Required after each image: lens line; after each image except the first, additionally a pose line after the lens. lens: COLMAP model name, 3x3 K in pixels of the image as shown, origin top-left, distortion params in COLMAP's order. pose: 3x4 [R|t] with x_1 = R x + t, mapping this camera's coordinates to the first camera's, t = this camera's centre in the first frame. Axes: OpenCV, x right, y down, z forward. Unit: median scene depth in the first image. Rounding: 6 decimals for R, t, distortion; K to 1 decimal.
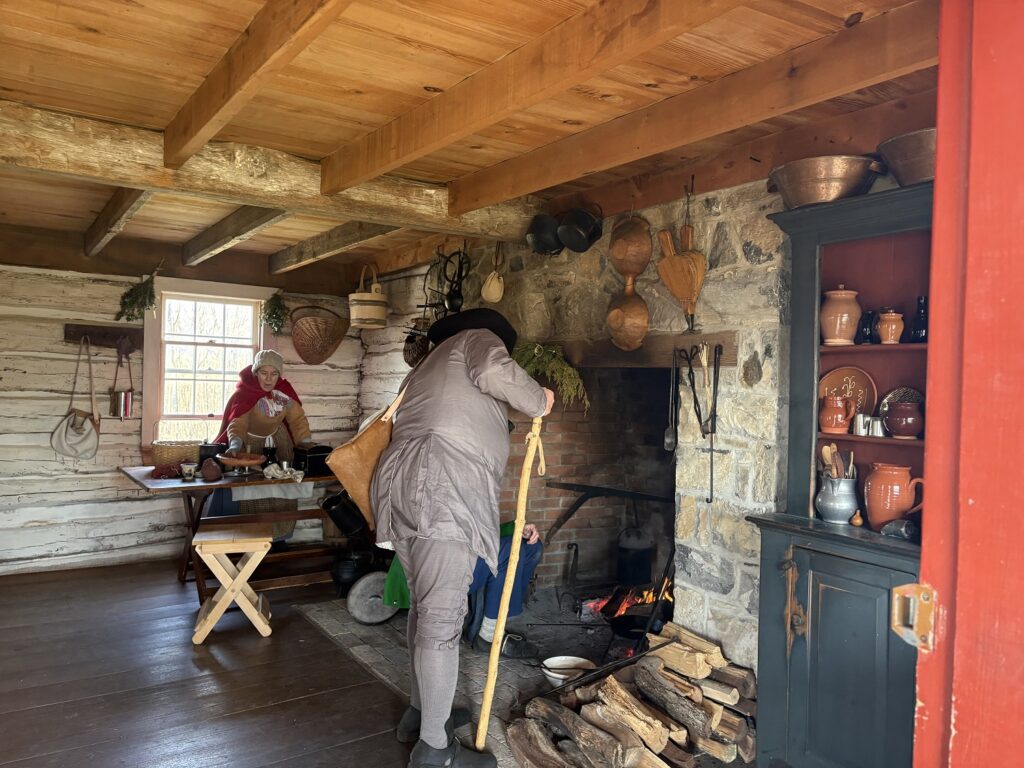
lens RADIAL K [[778.3, 0, 514.0], [0, 778.3, 384.8], [0, 0, 1]] dist [0.034151, -0.028249]
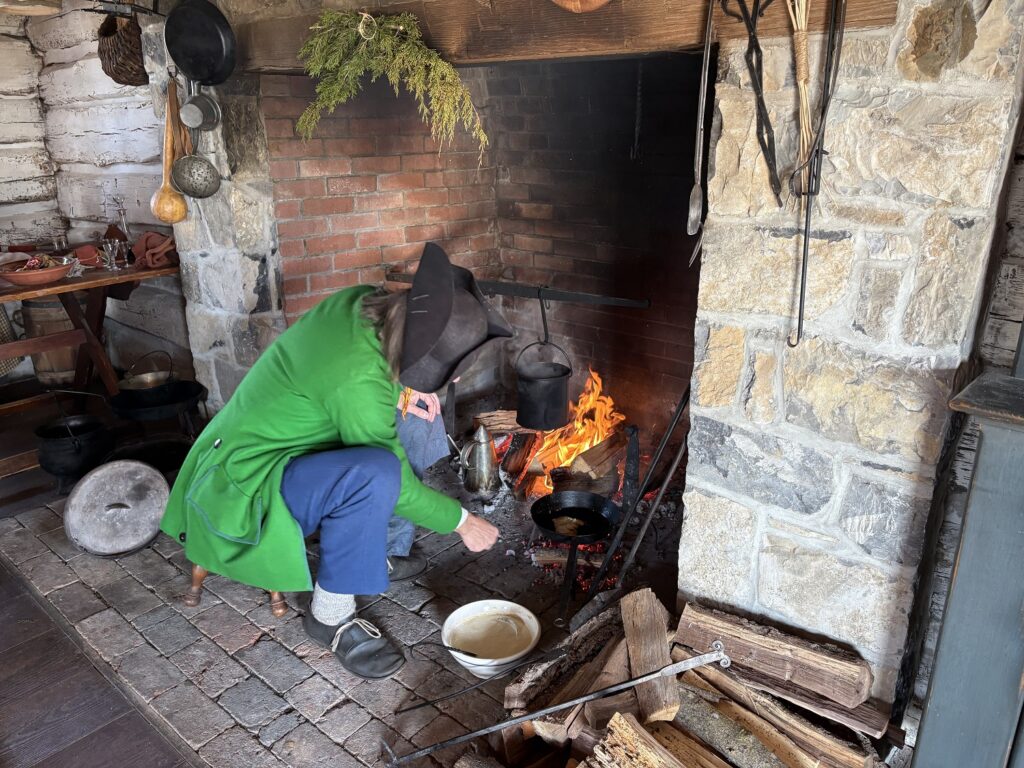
lens RADIAL K [[778.3, 0, 512.5], [0, 778.3, 392.2], [0, 0, 1]] dist [0.034151, -0.028249]
pose [[0.965464, -0.120030, 0.231239, -0.026751], [0.036419, 0.941015, 0.336399, 0.011239], [-0.257977, -0.316360, 0.912888, 0.581076]]
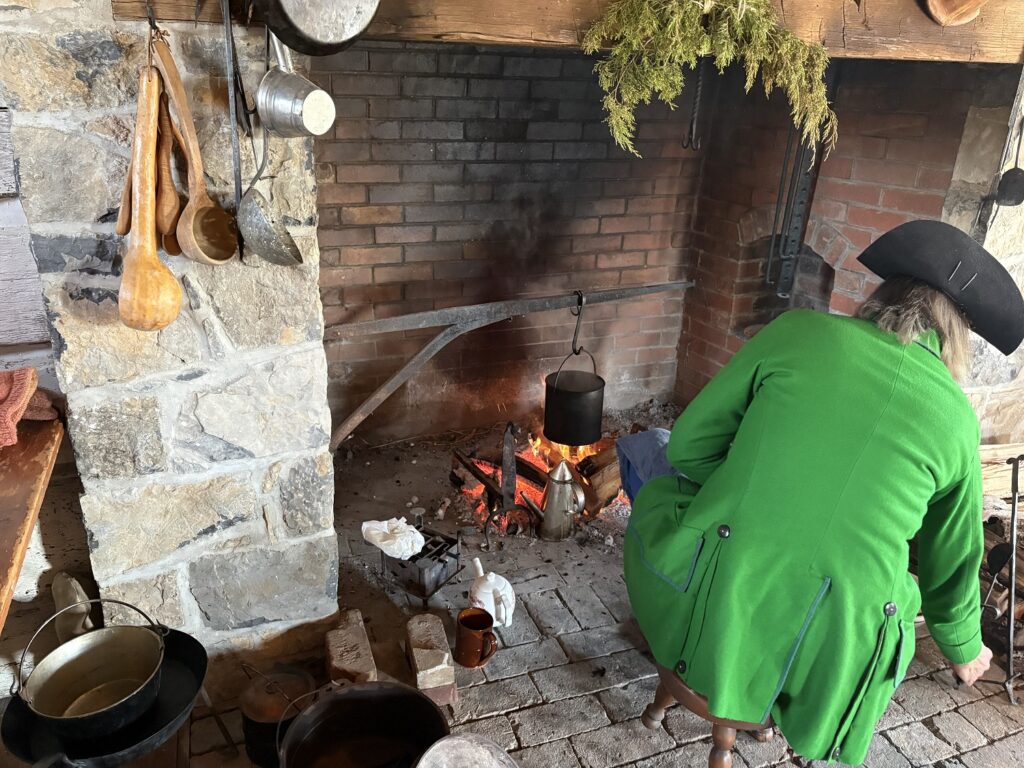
lens RADIAL K [[778.3, 0, 512.0], [0, 778.3, 380.3], [0, 0, 1]] dist [0.034151, -0.028249]
pose [[0.233782, -0.374536, 0.897256, -0.566591], [0.004435, 0.923230, 0.384222, -0.027457], [-0.972279, -0.085845, 0.217496, 1.322630]]
